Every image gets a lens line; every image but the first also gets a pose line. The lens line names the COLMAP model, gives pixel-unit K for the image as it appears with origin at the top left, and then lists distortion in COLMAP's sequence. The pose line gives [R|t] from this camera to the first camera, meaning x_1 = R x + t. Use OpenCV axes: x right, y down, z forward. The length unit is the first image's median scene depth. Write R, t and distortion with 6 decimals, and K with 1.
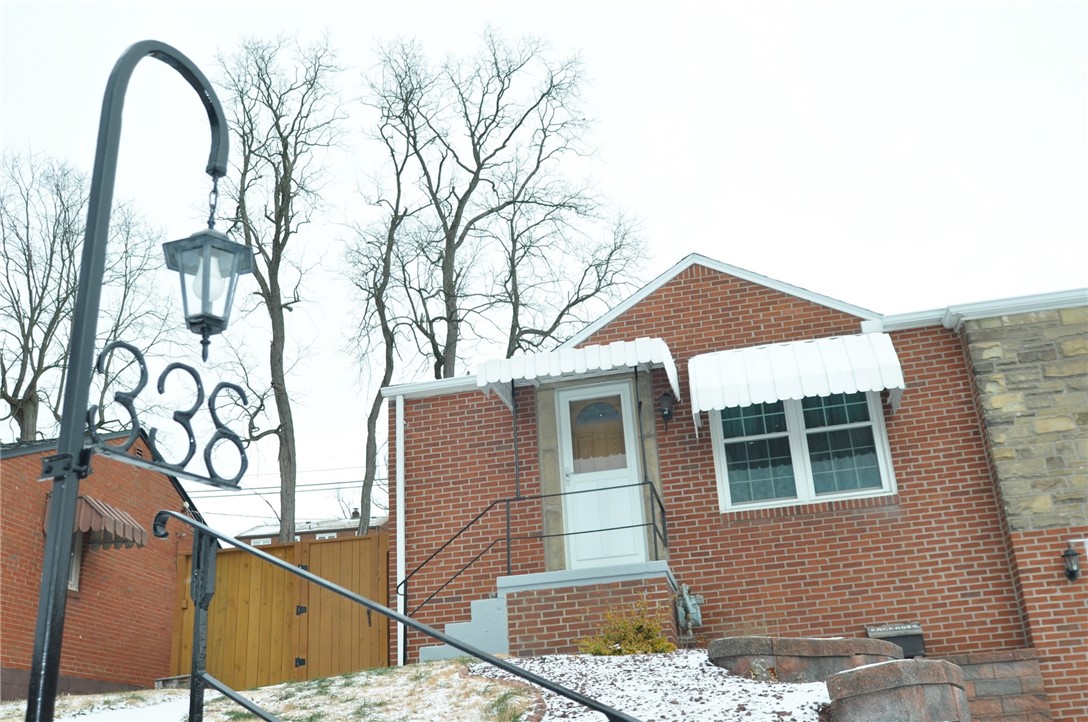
lens RADIAL K [[1033.6, 0, 540.1], [0, 1033.6, 387.2], [0, 0, 1]] dist [-0.033404, 0.000000]
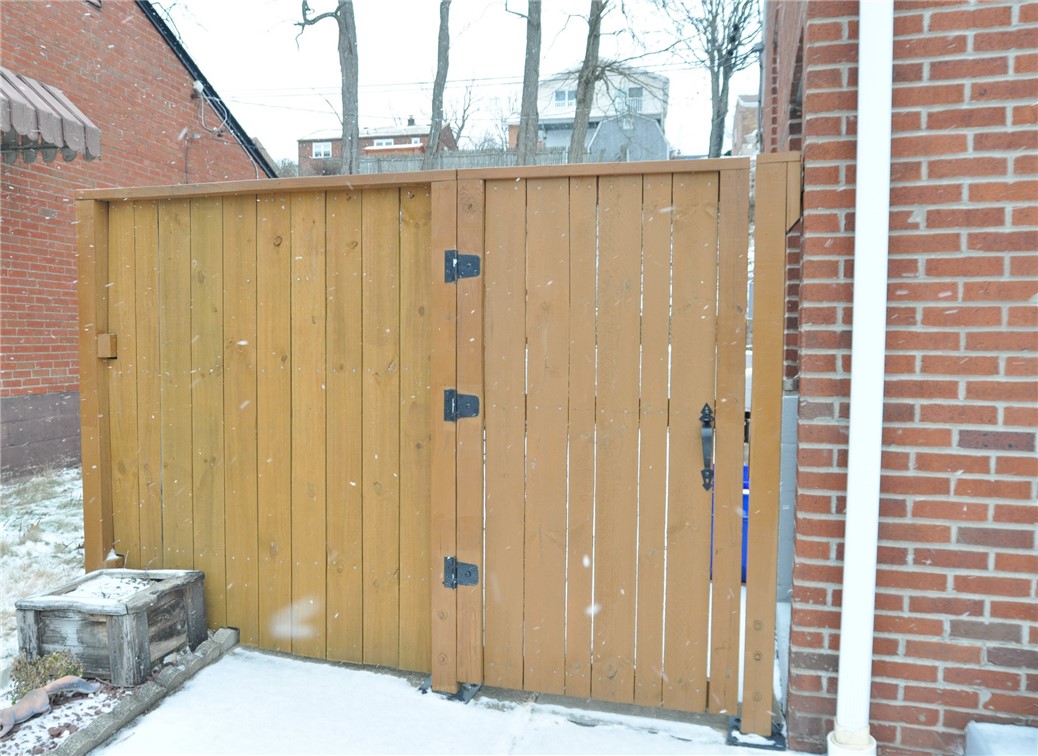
lens RADIAL K [[863.9, 0, 469.6], [0, 863.9, 394.1], [0, 0, 1]] dist [-0.052064, 0.004246]
pose [[0.994478, 0.063075, -0.083872, -0.217902], [-0.023032, 0.910916, 0.411949, 0.114345], [0.102384, -0.407743, 0.907339, 0.808448]]
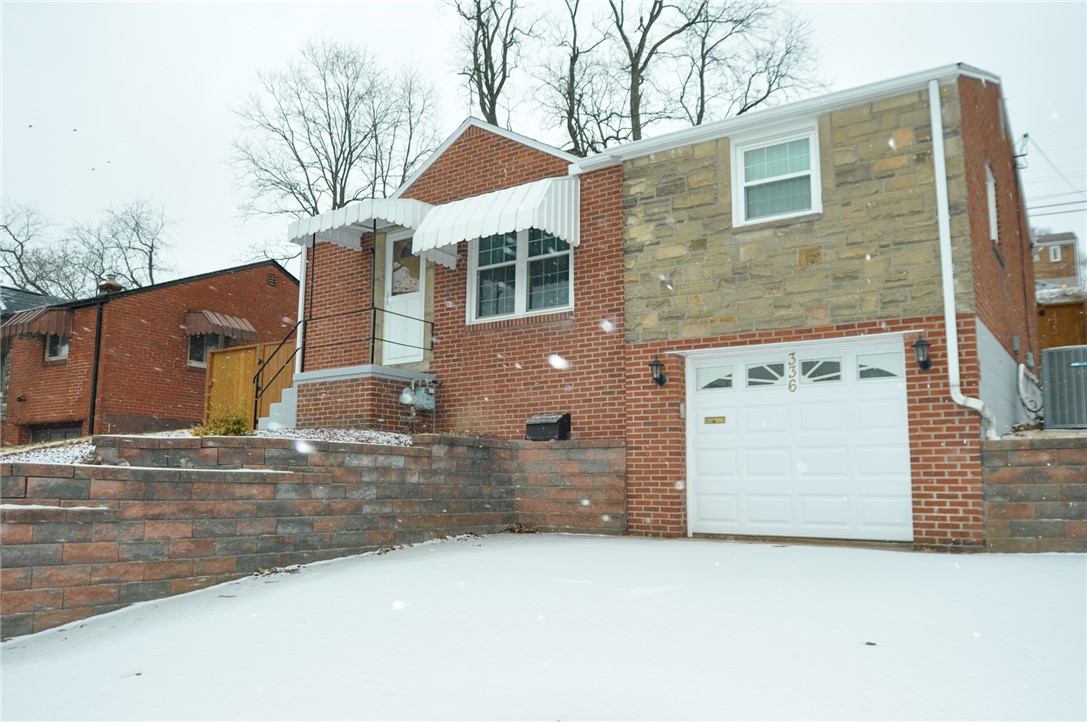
lens RADIAL K [[832.7, 0, 521.0], [0, 832.7, 387.9], [0, 0, 1]] dist [-0.070989, 0.033006]
pose [[0.913649, 0.020411, -0.405991, 0.656825], [0.080281, 0.970008, 0.229432, -0.037862], [0.398498, -0.242214, 0.884608, 0.065793]]
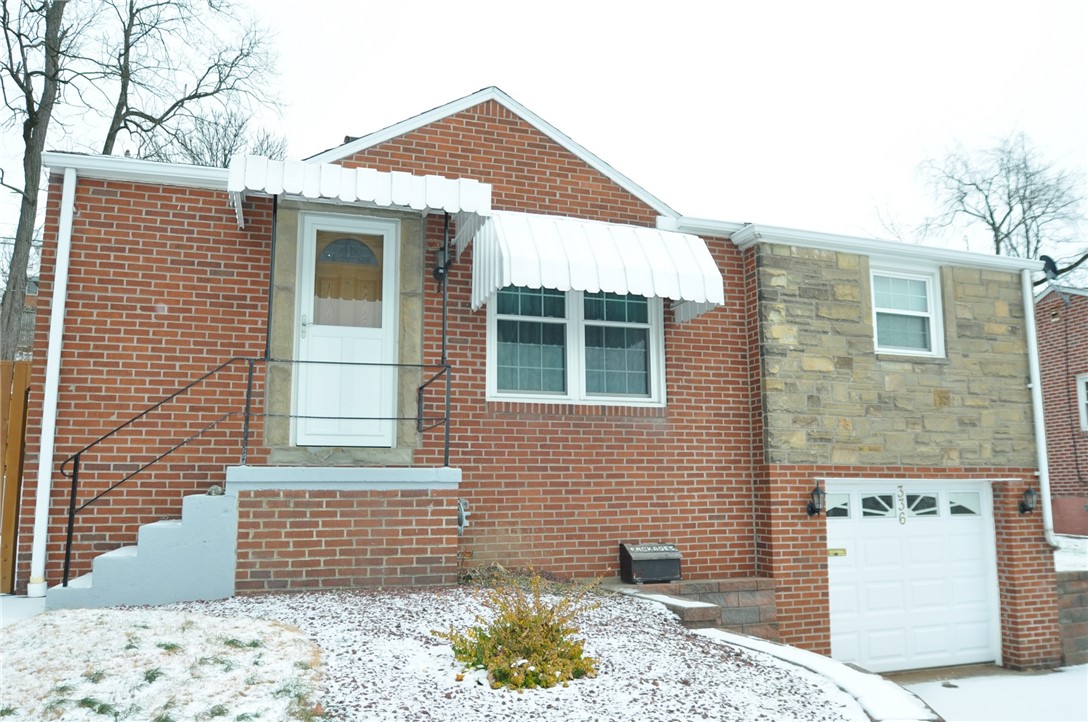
lens RADIAL K [[833.4, 0, 550.4], [0, 833.4, 382.7], [0, 0, 1]] dist [-0.070989, 0.033006]
pose [[0.852826, 0.123864, 0.507293, -0.130867], [-0.221071, 0.965750, 0.135845, 0.001287], [-0.473092, -0.228000, 0.851000, 0.376434]]
